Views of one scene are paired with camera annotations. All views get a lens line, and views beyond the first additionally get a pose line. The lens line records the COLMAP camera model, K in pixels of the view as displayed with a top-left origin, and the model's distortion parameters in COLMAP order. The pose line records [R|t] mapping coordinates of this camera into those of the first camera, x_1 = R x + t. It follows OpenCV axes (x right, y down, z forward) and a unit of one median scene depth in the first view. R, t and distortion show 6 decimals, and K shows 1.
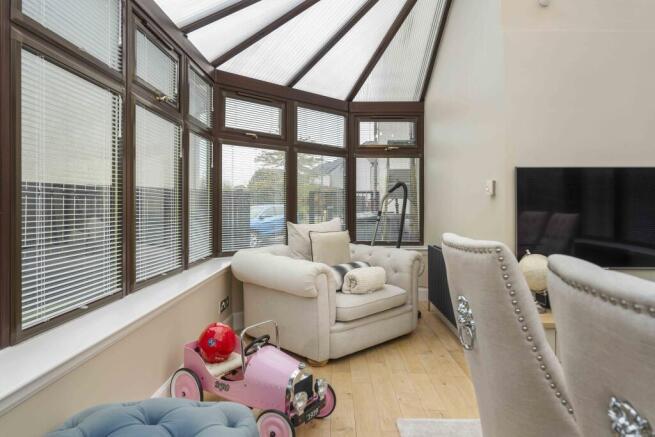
lens RADIAL K [[423.2, 0, 325.8], [0, 423.2, 201.7], [0, 0, 1]] dist [-0.004548, -0.001062]
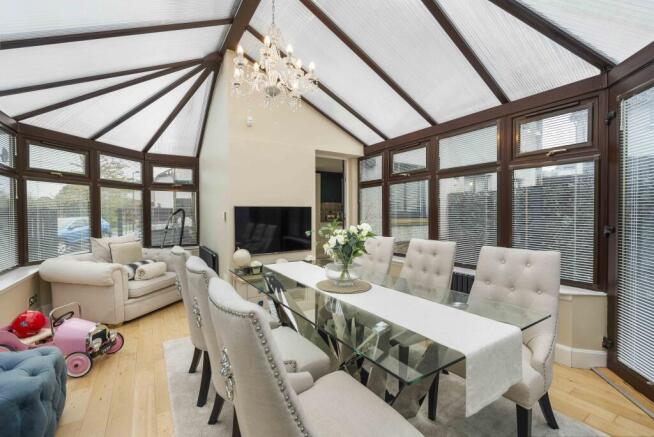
lens RADIAL K [[287.6, 0, 327.0], [0, 287.6, 218.5], [0, 0, 1]] dist [-0.001759, 0.000009]
pose [[0.838681, -0.014413, 0.544432, 0.055328], [-0.000867, 0.999613, 0.027798, -0.046600], [-0.544622, -0.023786, 0.838344, -0.283177]]
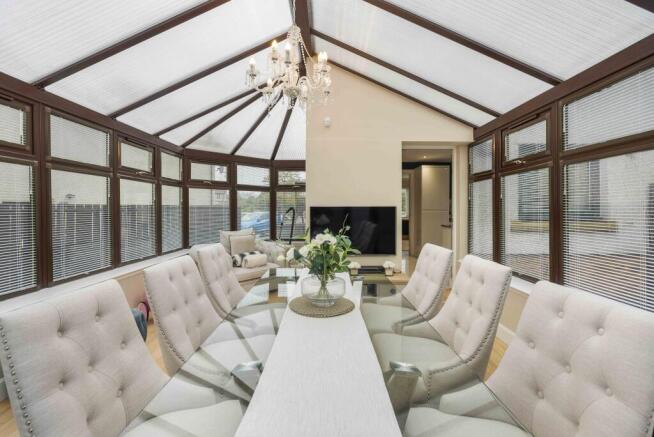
lens RADIAL K [[290.4, 0, 325.7], [0, 290.4, 210.9], [0, 0, 1]] dist [-0.000310, 0.000400]
pose [[0.999976, -0.000235, 0.006993, 0.380844], [0.000104, 0.999824, 0.018773, -0.065437], [-0.006996, -0.018771, 0.999799, -0.314043]]
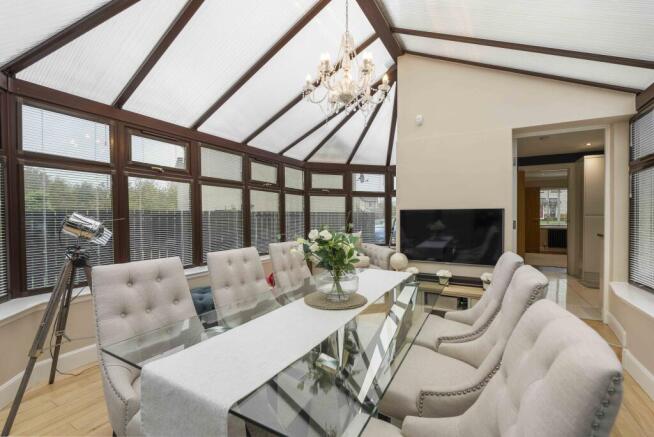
lens RADIAL K [[286.2, 0, 327.0], [0, 286.2, 218.5], [0, 0, 1]] dist [-0.002778, -0.000339]
pose [[0.872583, 0.003565, -0.488452, 0.600623], [0.004955, 0.999857, 0.016151, -0.047833], [0.488440, -0.016513, 0.872441, -0.266962]]
